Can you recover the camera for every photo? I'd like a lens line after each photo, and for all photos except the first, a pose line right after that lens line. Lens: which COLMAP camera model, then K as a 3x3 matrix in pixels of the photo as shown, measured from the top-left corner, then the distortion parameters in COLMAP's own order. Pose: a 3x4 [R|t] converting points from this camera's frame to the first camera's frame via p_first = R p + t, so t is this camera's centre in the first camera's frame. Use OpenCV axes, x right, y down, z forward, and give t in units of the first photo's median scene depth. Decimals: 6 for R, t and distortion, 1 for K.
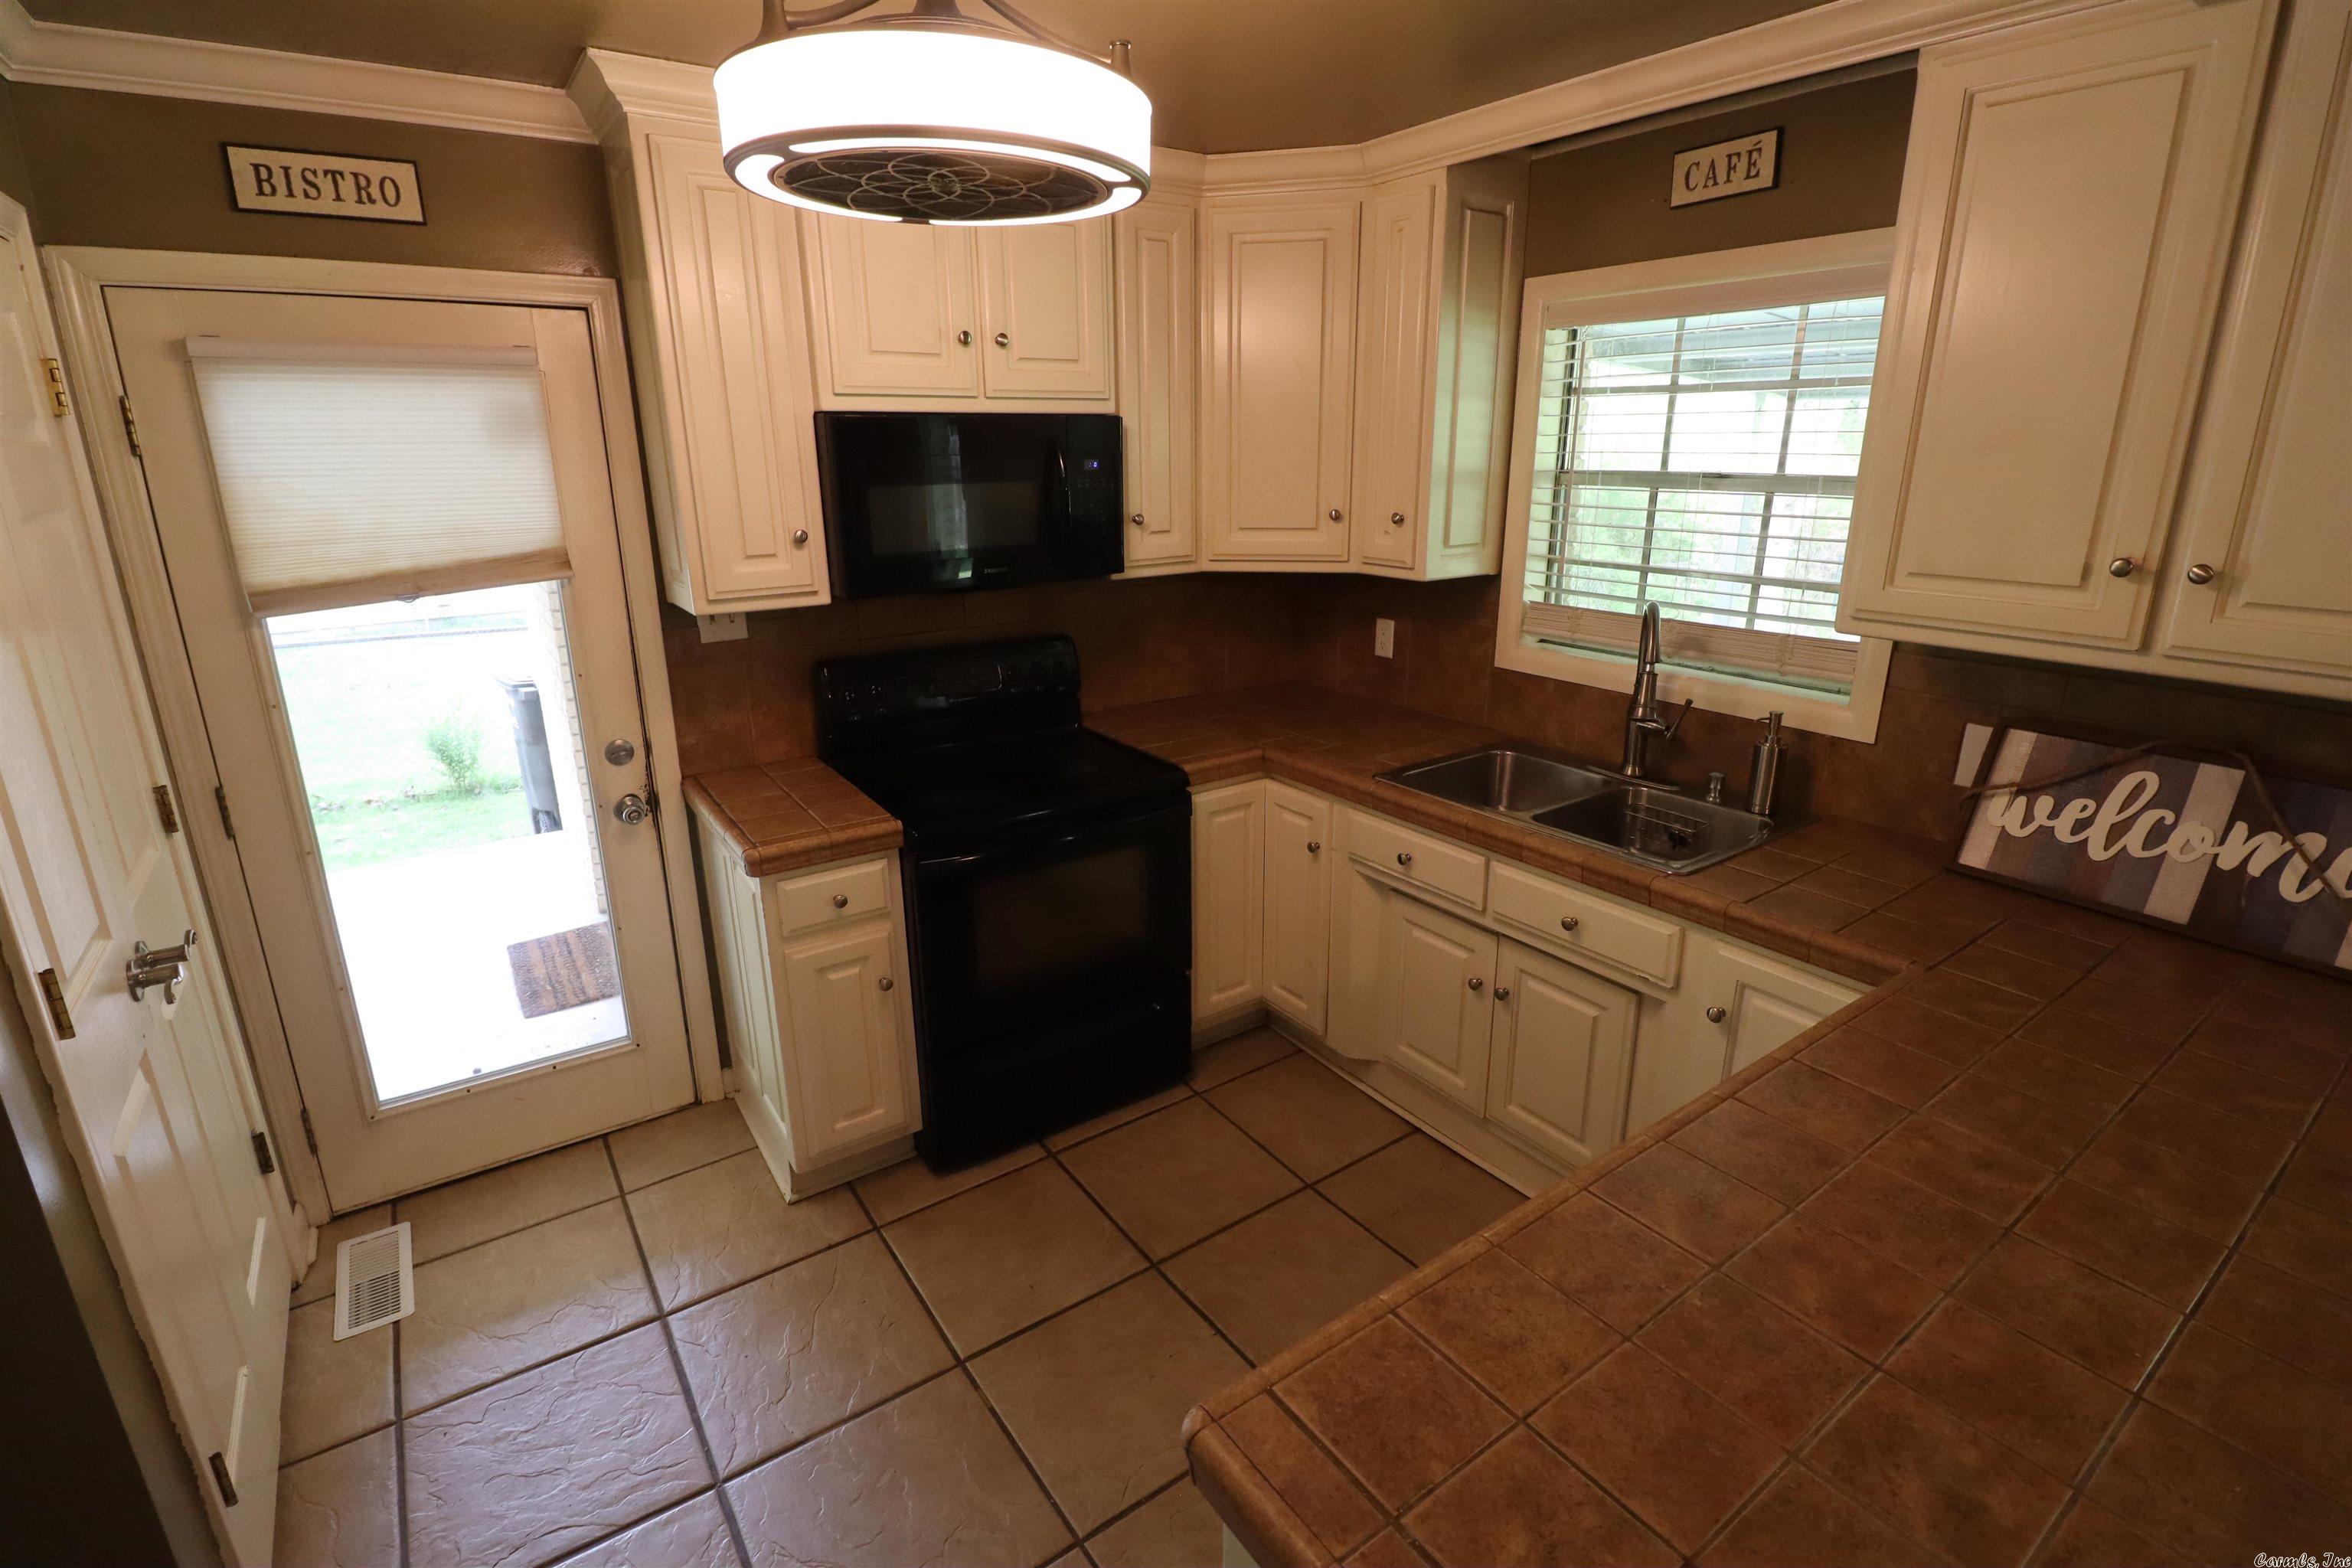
lens RADIAL K [[1083.8, 0, 1176.5], [0, 1083.8, 770.2], [0, 0, 1]] dist [-0.006983, -0.006656]
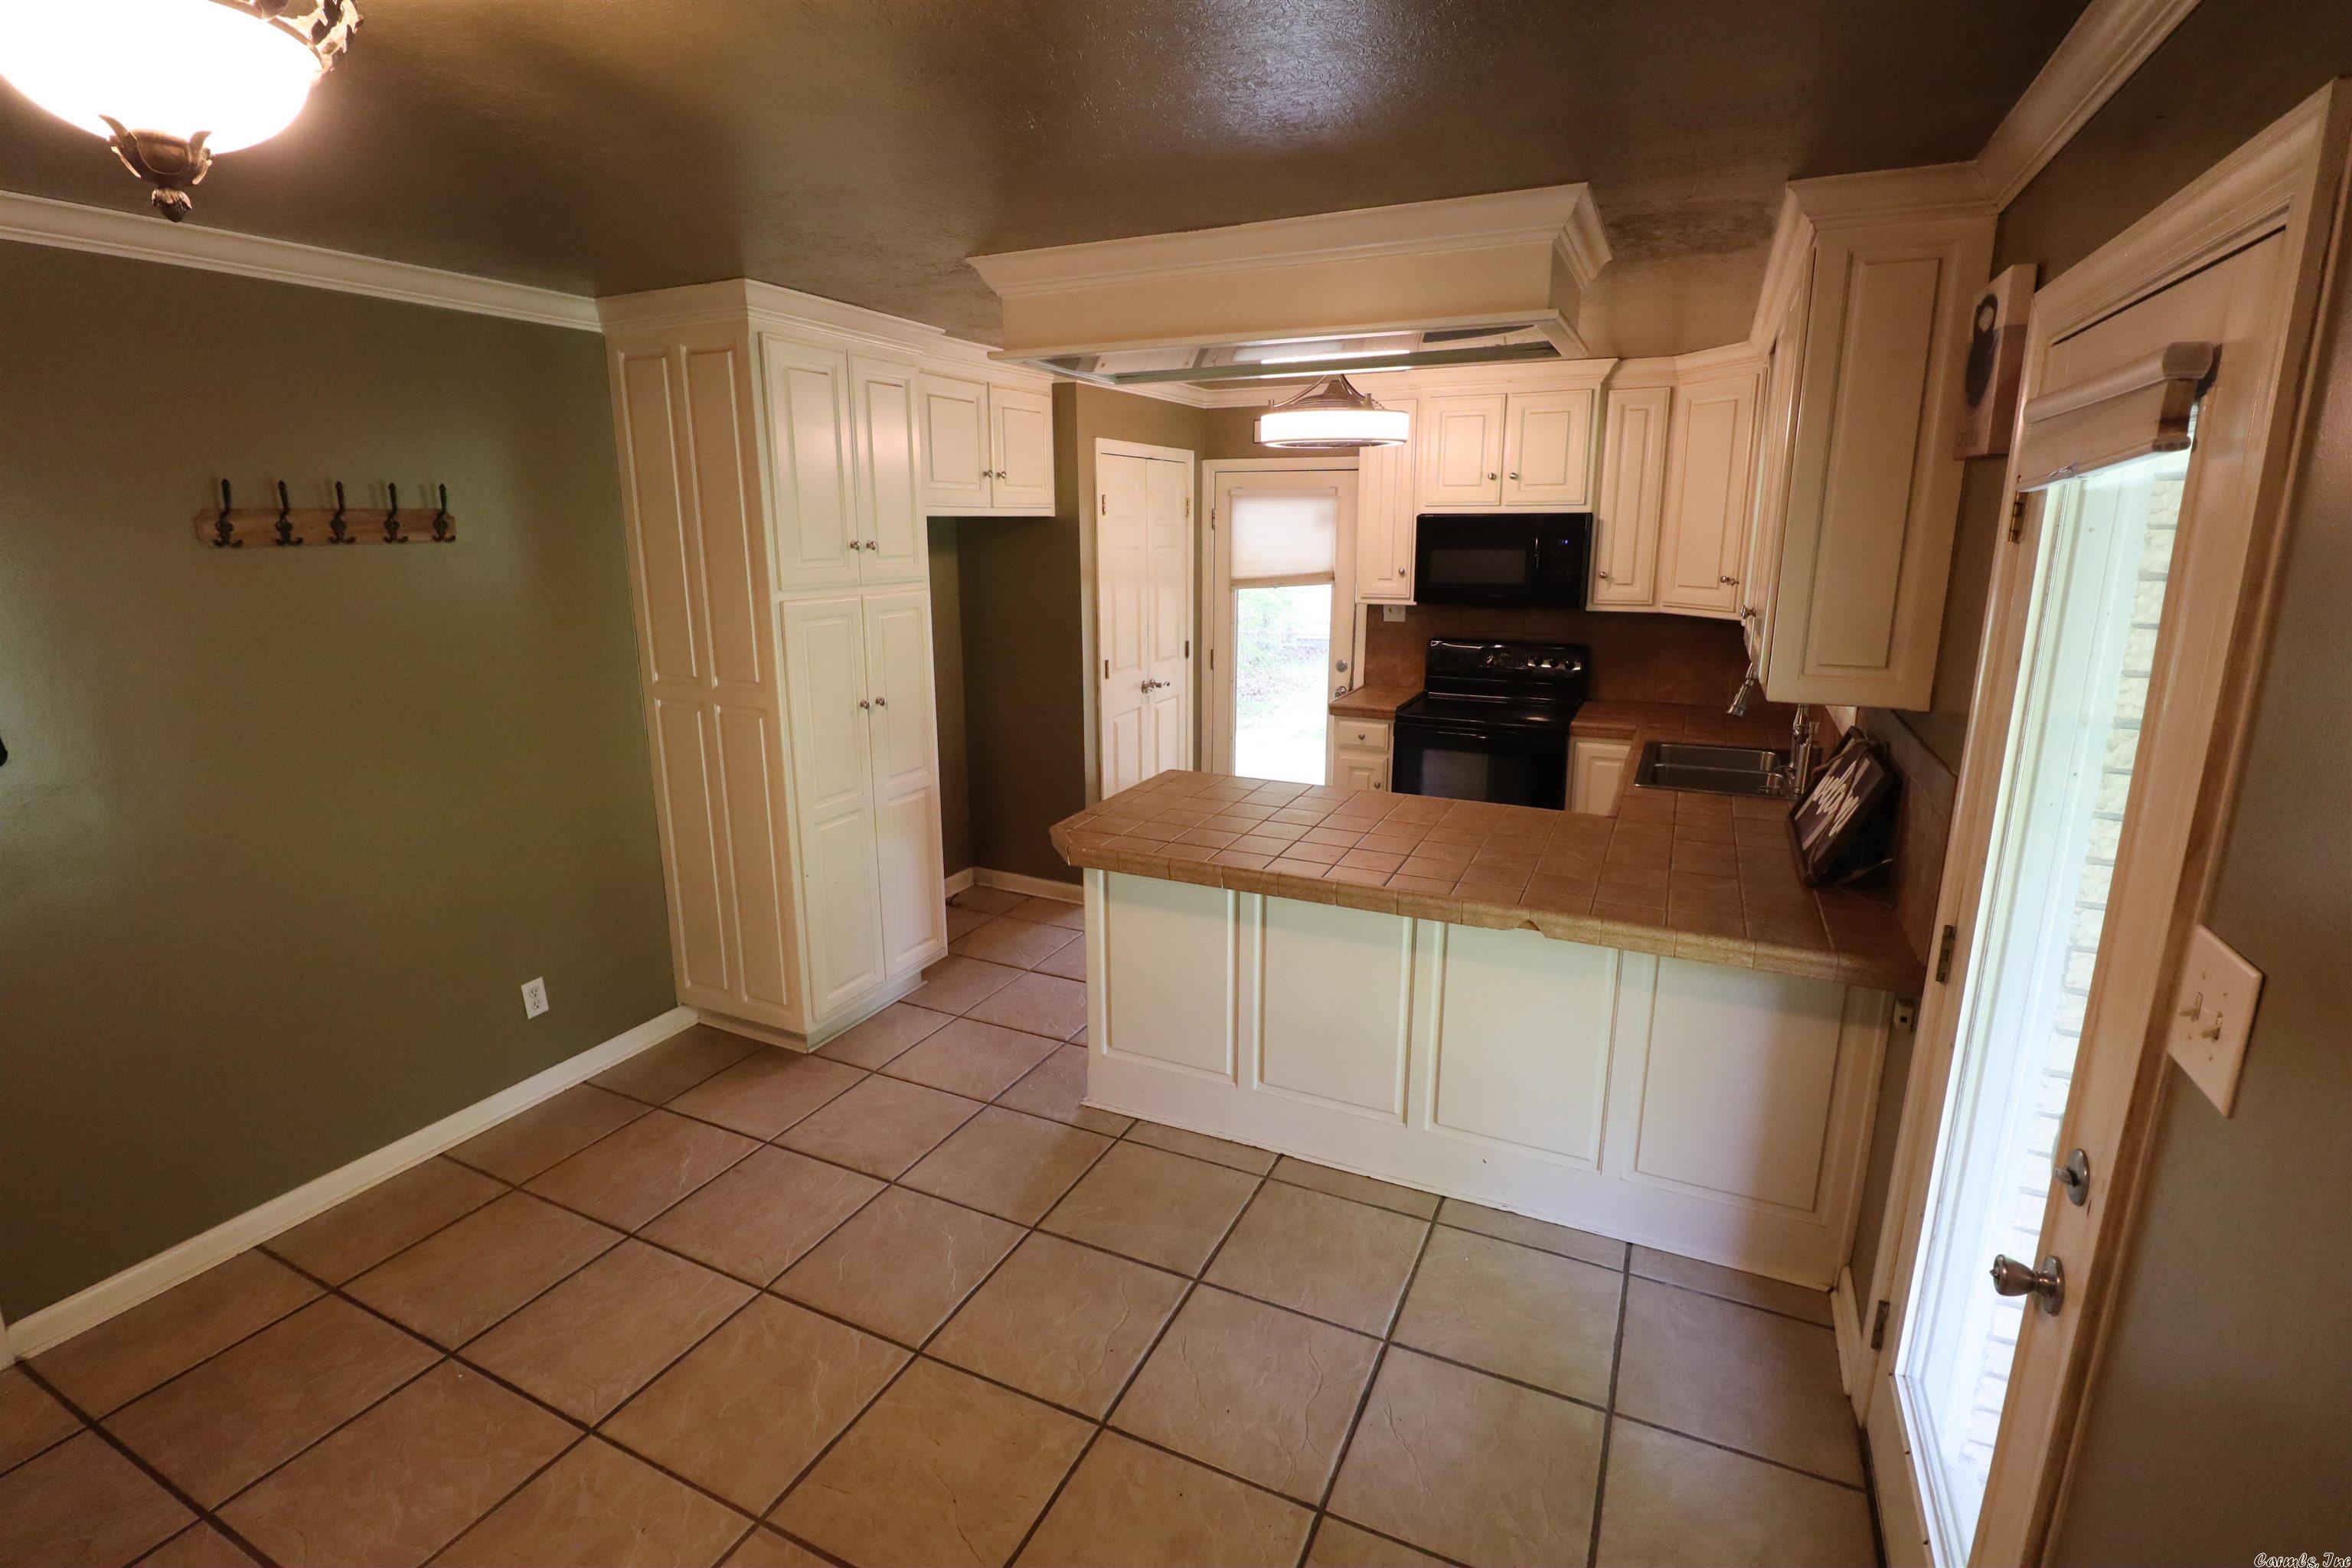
lens RADIAL K [[1083.8, 0, 1171.8], [0, 1083.8, 772.1], [0, 0, 1]] dist [-0.006983, -0.006656]
pose [[0.488443, 0.202830, -0.848695, 1.250260], [-0.253856, 0.963572, 0.084184, 0.095117], [0.834854, 0.174327, 0.522139, -0.400531]]
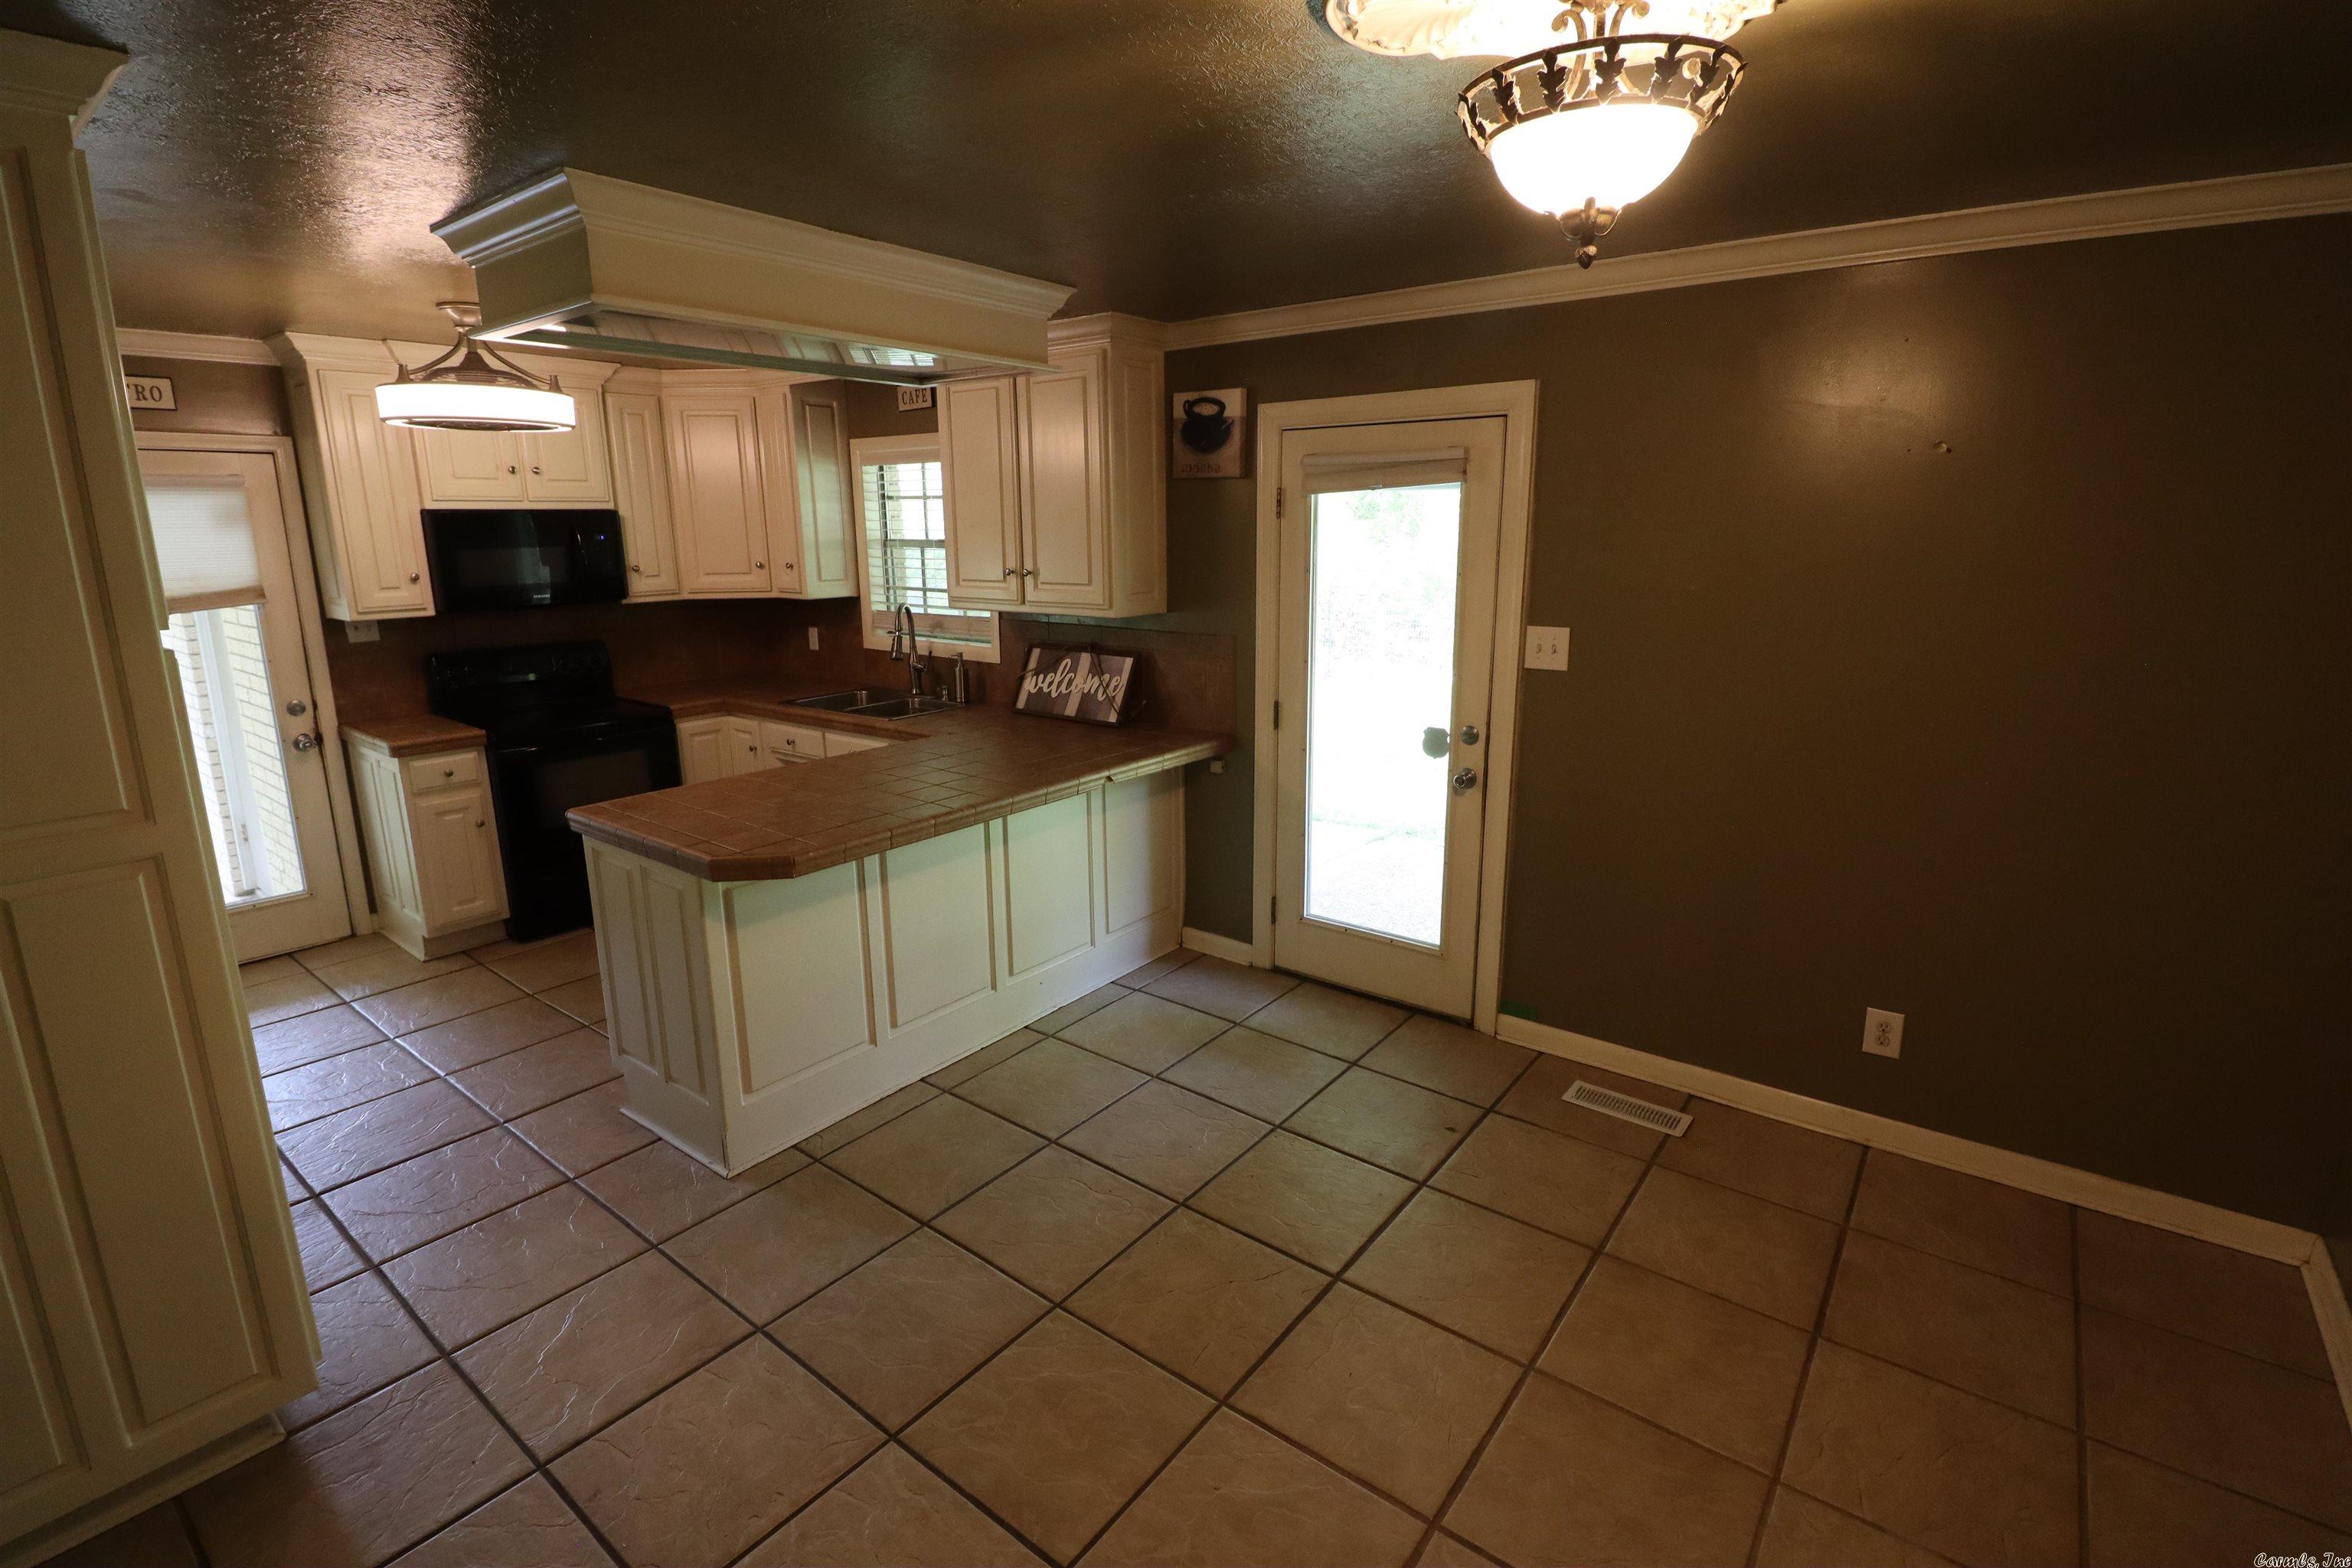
lens RADIAL K [[1083.8, 0, 1180.6], [0, 1083.8, 769.4], [0, 0, 1]] dist [-0.006983, -0.006656]
pose [[0.954893, -0.065265, 0.289689, 0.313816], [0.085170, 0.994756, -0.056630, 0.297848], [-0.284474, 0.078749, 0.955444, -1.002402]]
